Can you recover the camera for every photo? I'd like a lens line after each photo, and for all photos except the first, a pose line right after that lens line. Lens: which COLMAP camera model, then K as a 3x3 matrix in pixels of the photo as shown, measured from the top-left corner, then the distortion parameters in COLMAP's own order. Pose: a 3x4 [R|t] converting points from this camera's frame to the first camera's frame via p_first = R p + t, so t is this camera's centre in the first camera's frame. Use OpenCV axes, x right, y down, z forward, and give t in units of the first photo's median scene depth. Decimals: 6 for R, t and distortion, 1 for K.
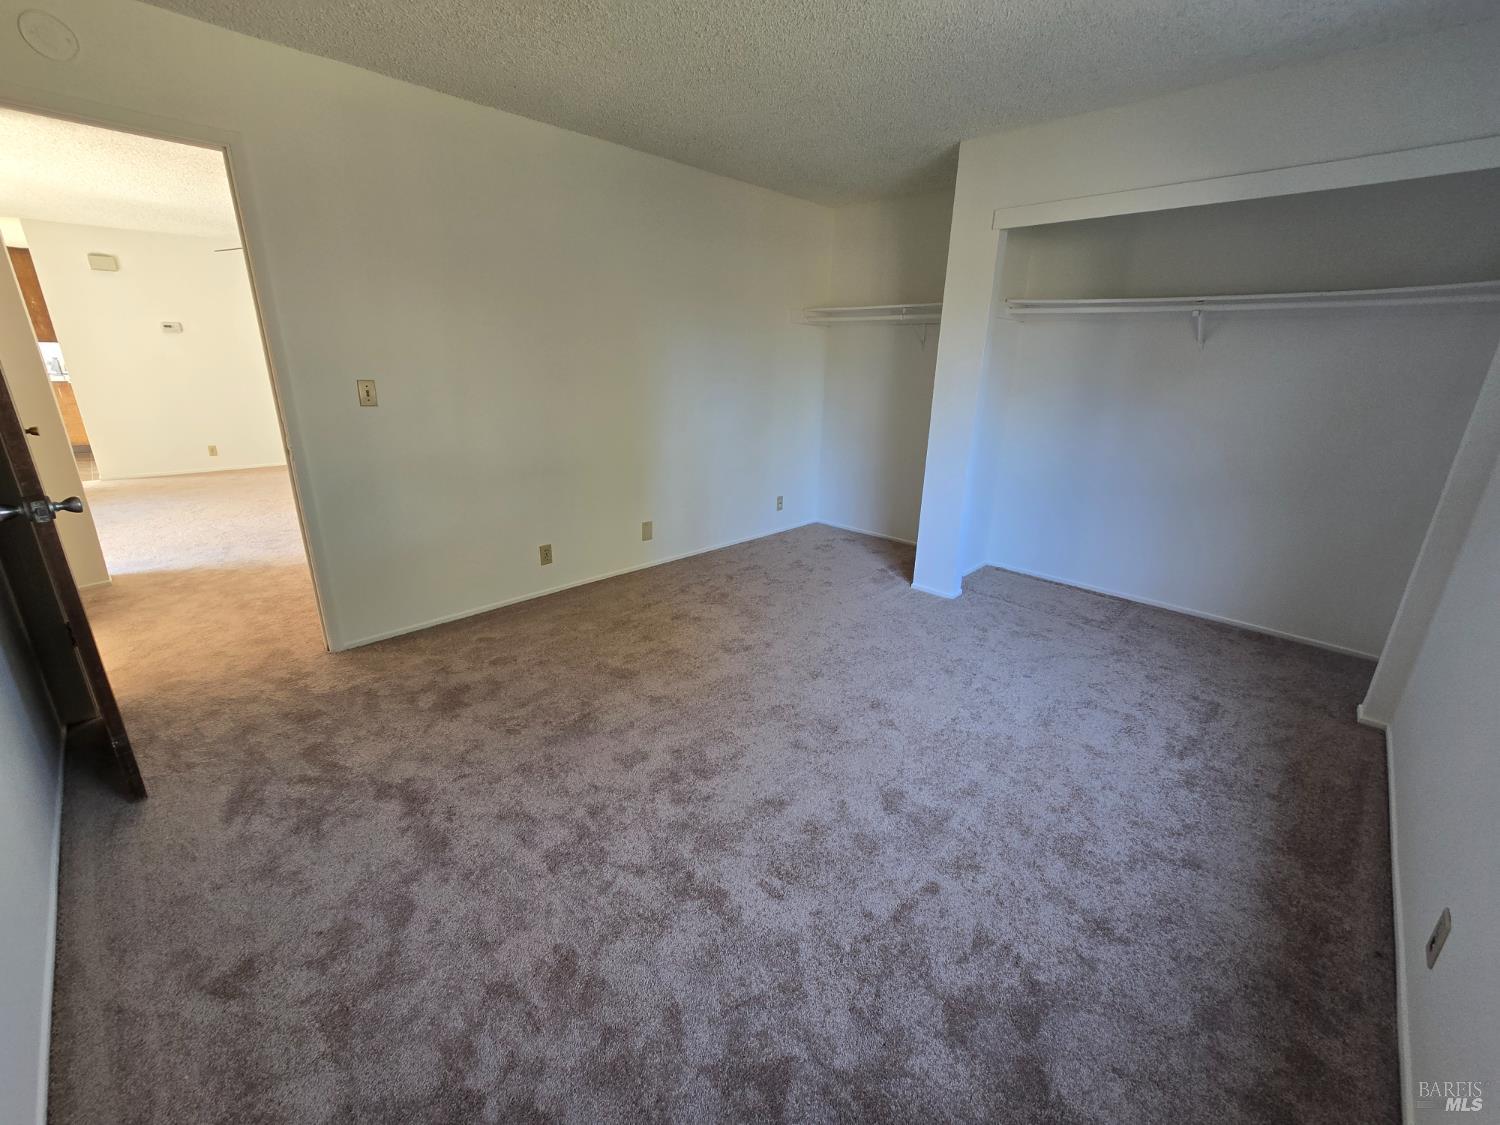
lens RADIAL K [[613.2, 0, 745.5], [0, 613.2, 561.4], [0, 0, 1]] dist [-0.004788, -0.000572]
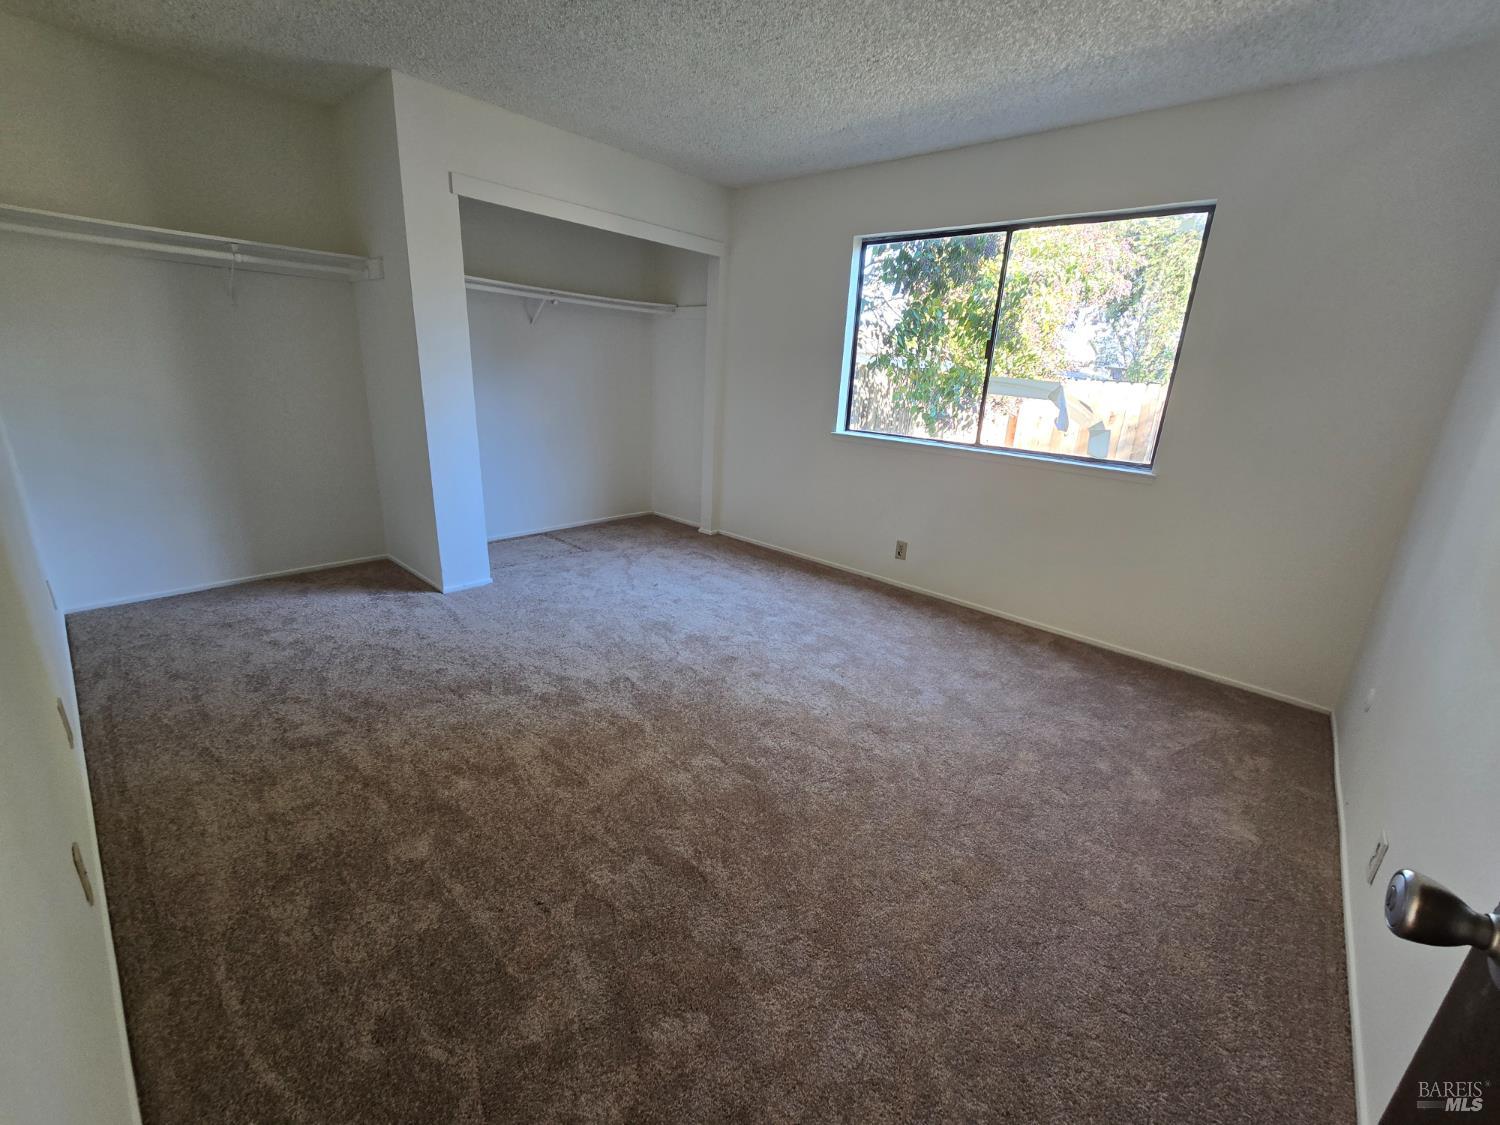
lens RADIAL K [[613.2, 0, 744.9], [0, 613.2, 558.9], [0, 0, 1]] dist [-0.004788, -0.000572]
pose [[-0.043163, -0.318378, 0.946981, -0.797083], [0.265236, 0.910199, 0.318101, -0.237911], [-0.963217, 0.264903, 0.045159, 0.764097]]
